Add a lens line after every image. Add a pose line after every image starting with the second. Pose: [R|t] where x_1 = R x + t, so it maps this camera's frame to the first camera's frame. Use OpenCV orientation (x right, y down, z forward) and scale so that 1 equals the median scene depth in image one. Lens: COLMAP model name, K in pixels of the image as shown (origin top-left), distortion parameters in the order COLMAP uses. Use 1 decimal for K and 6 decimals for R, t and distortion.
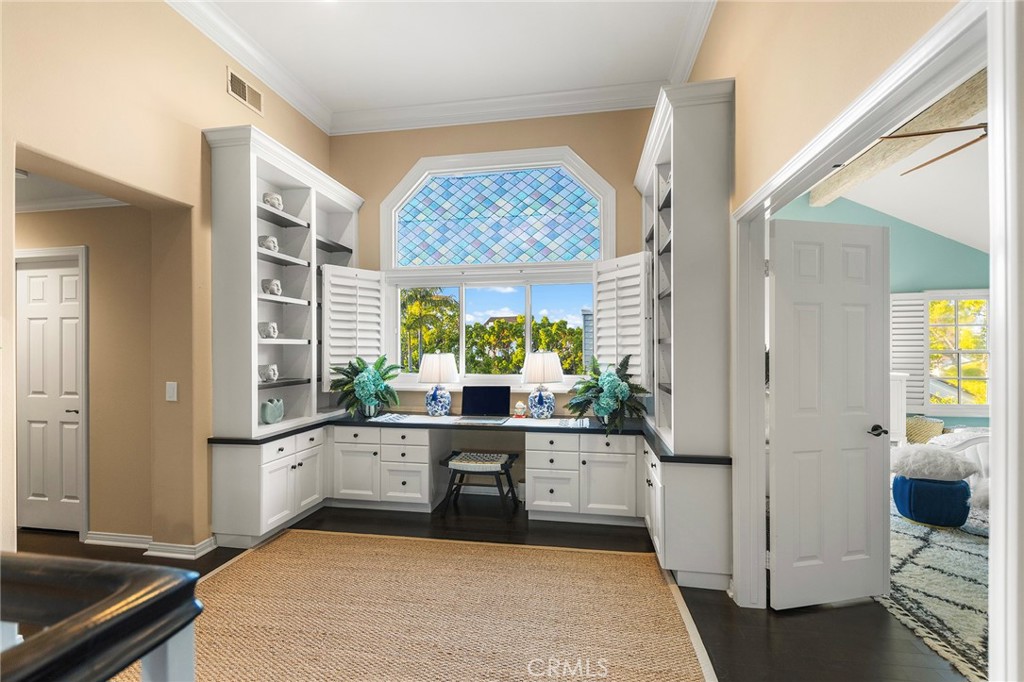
lens RADIAL K [[426.6, 0, 511.8], [0, 426.6, 347.7], [0, 0, 1]] dist [-0.000592, -0.012593]
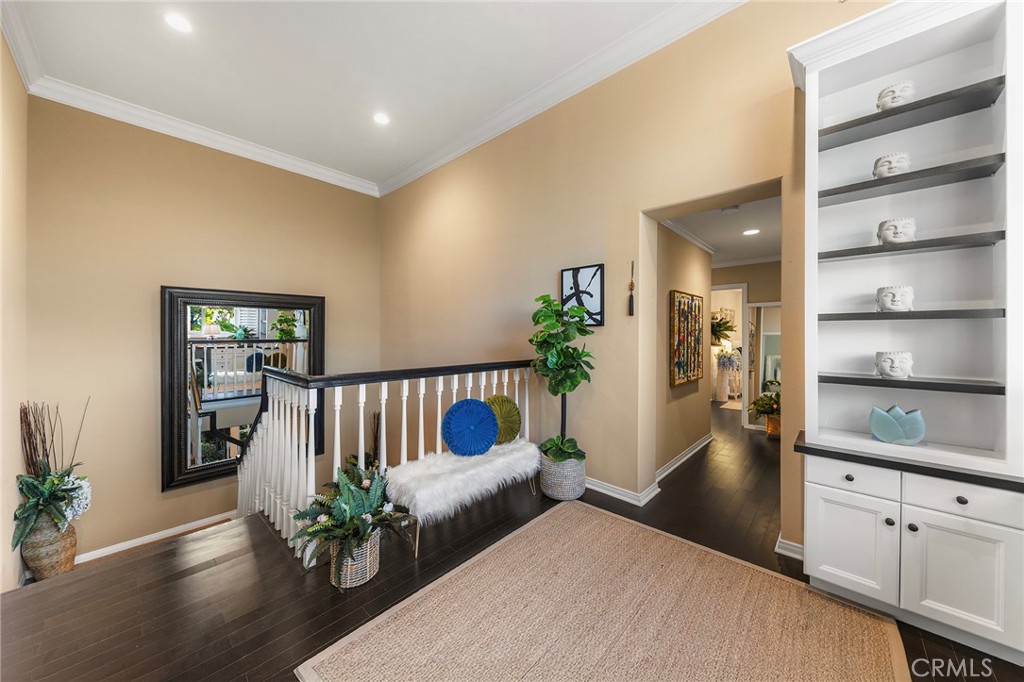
lens RADIAL K [[352.8, 0, 512.0], [0, 352.8, 341.0], [0, 0, 1]] dist [0.000648, 0.000017]
pose [[-0.543098, 0.017640, -0.839484, 0.172709], [0.004986, 0.999829, 0.017784, 0.009328], [0.839654, 0.005473, -0.543094, 0.711900]]
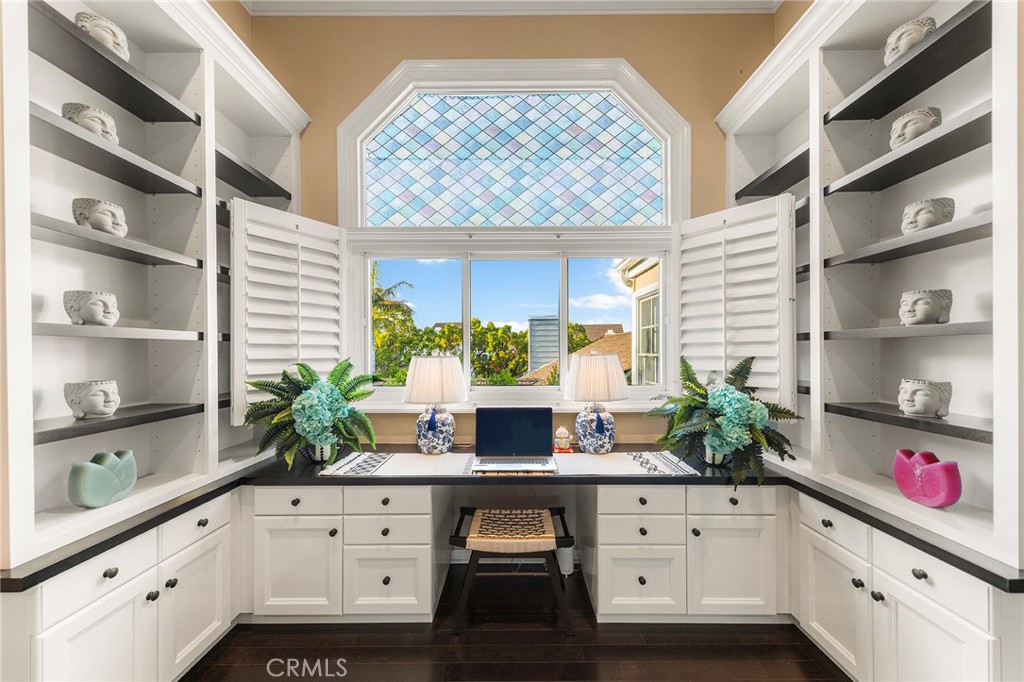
lens RADIAL K [[362.9, 0, 513.5], [0, 362.9, 353.2], [0, 0, 1]] dist [0.002496, -0.000067]
pose [[0.986071, -0.002749, 0.166304, -0.156266], [0.001373, 0.999964, 0.008388, 0.004978], [-0.166321, -0.008043, 0.986039, 0.463156]]
